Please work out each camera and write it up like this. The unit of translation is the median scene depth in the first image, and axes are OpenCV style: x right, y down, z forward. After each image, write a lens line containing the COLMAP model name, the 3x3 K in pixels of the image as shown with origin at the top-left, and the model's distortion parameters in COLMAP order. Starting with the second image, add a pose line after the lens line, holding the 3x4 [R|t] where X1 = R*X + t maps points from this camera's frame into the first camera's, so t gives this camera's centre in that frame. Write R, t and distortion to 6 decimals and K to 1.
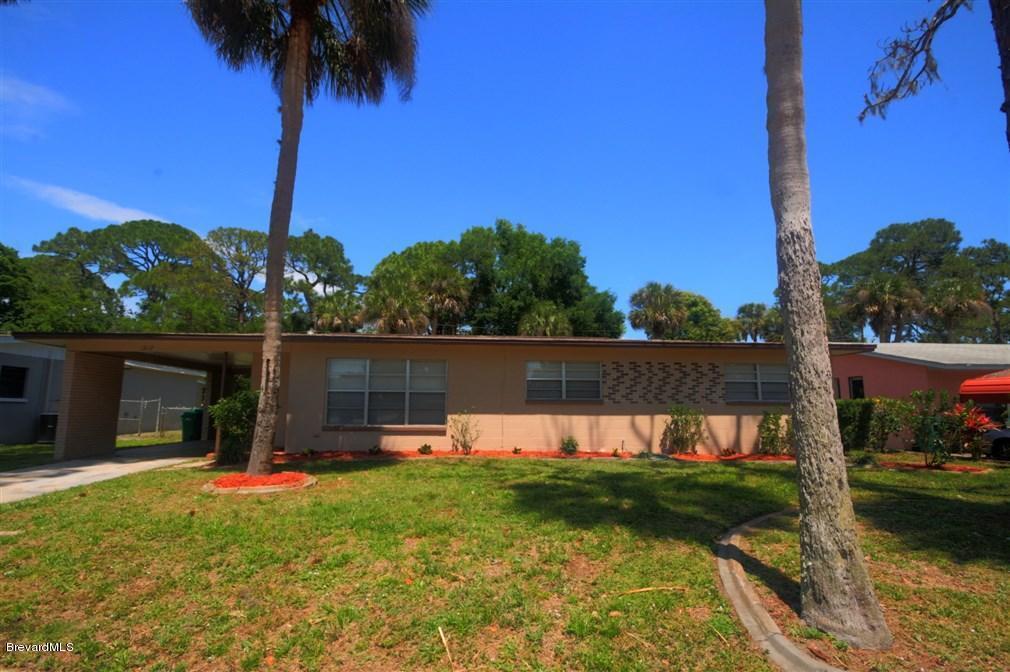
lens RADIAL K [[466.4, 0, 501.5], [0, 466.4, 347.2], [0, 0, 1]] dist [0.002943, -0.008868]
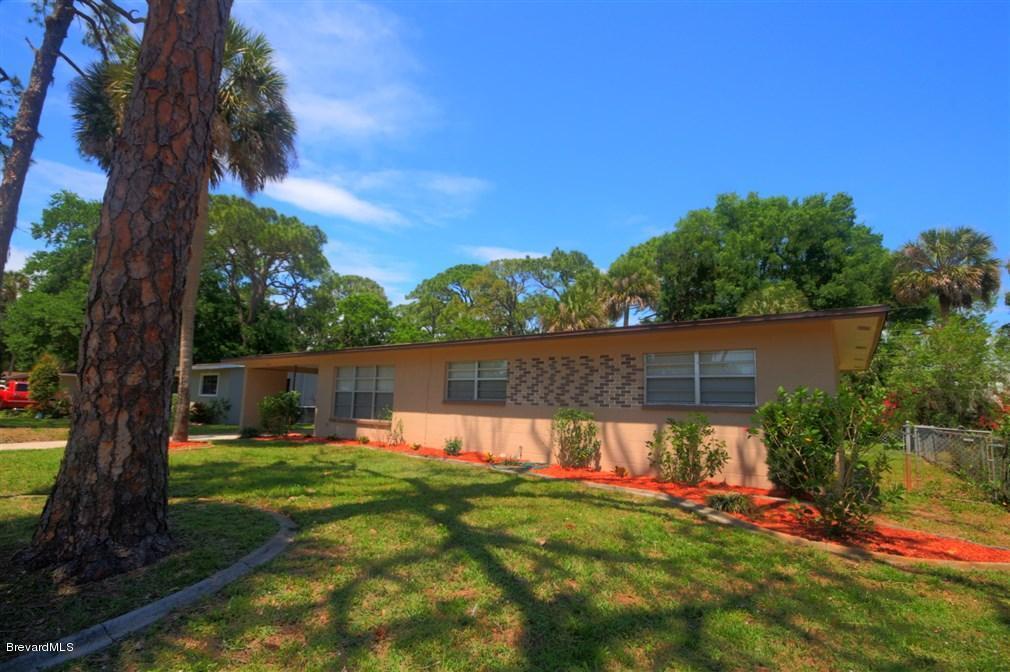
lens RADIAL K [[466.4, 0, 501.5], [0, 466.4, 347.2], [0, 0, 1]] dist [0.002943, -0.008868]
pose [[0.754647, -0.063429, -0.653058, 0.809370], [0.057250, 0.997886, -0.030765, 0.034725], [0.653628, -0.014171, 0.756683, 0.293189]]
